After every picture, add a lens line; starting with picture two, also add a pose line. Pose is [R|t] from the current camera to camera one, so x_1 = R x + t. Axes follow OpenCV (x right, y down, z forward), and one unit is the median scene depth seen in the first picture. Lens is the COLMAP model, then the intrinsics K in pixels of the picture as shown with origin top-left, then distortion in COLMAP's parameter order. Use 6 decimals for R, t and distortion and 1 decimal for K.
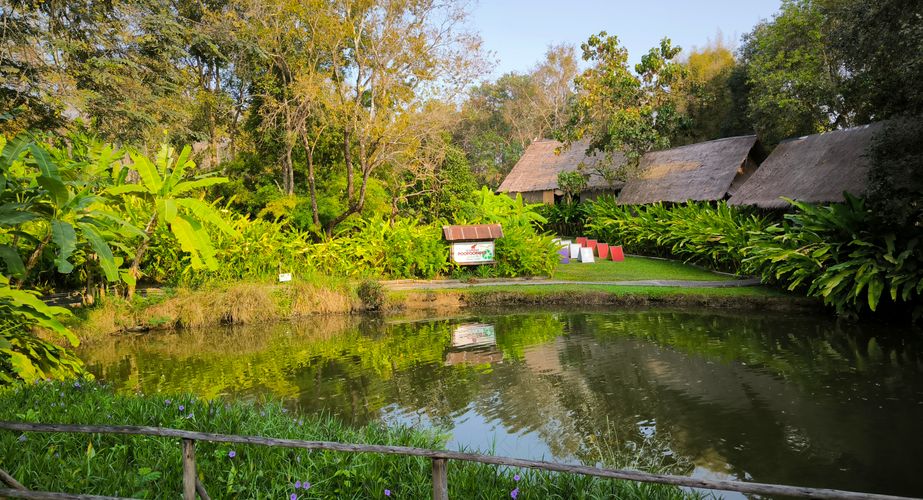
lens RADIAL K [[632.9, 0, 461.5], [0, 632.9, 250.0], [0, 0, 1]] dist [0.050357, -0.032580]
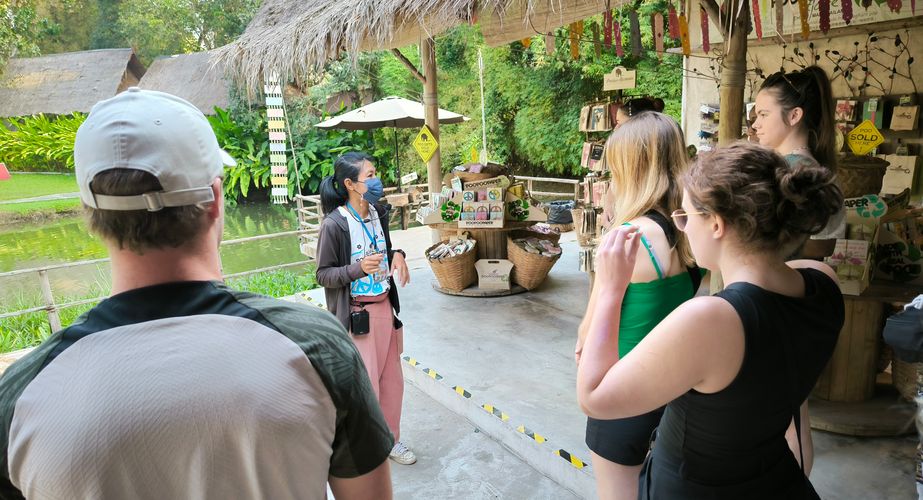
lens RADIAL K [[632.9, 0, 461.5], [0, 632.9, 250.0], [0, 0, 1]] dist [0.050357, -0.032580]
pose [[0.627168, -0.179862, 0.757832, -0.068402], [0.070393, 0.982079, 0.174827, 0.000684], [-0.775697, -0.056300, 0.628590, -0.123532]]
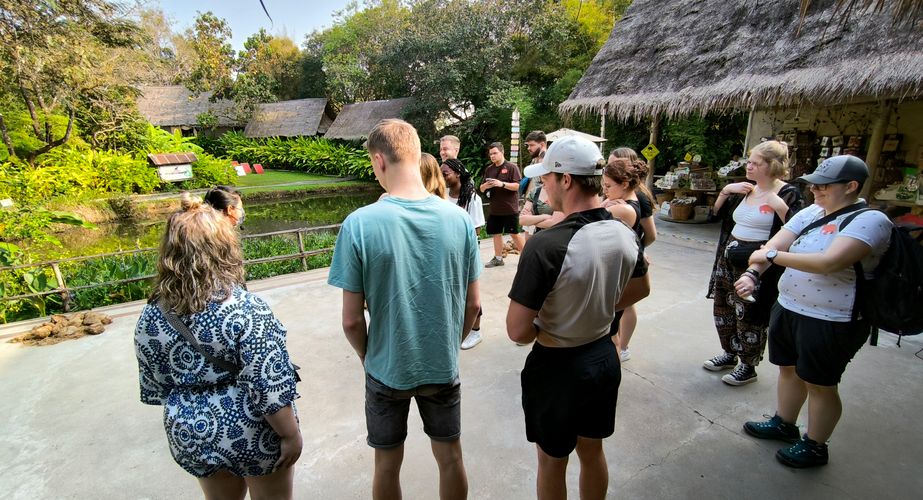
lens RADIAL K [[390.6, 0, 461.5], [0, 390.6, 250.0], [0, 0, 1]] dist [-0.002701, -0.000190]
pose [[0.668889, -0.203952, 0.714836, -0.178610], [0.047471, 0.971383, 0.232728, -0.000858], [-0.741845, -0.121735, 0.659429, -0.078935]]
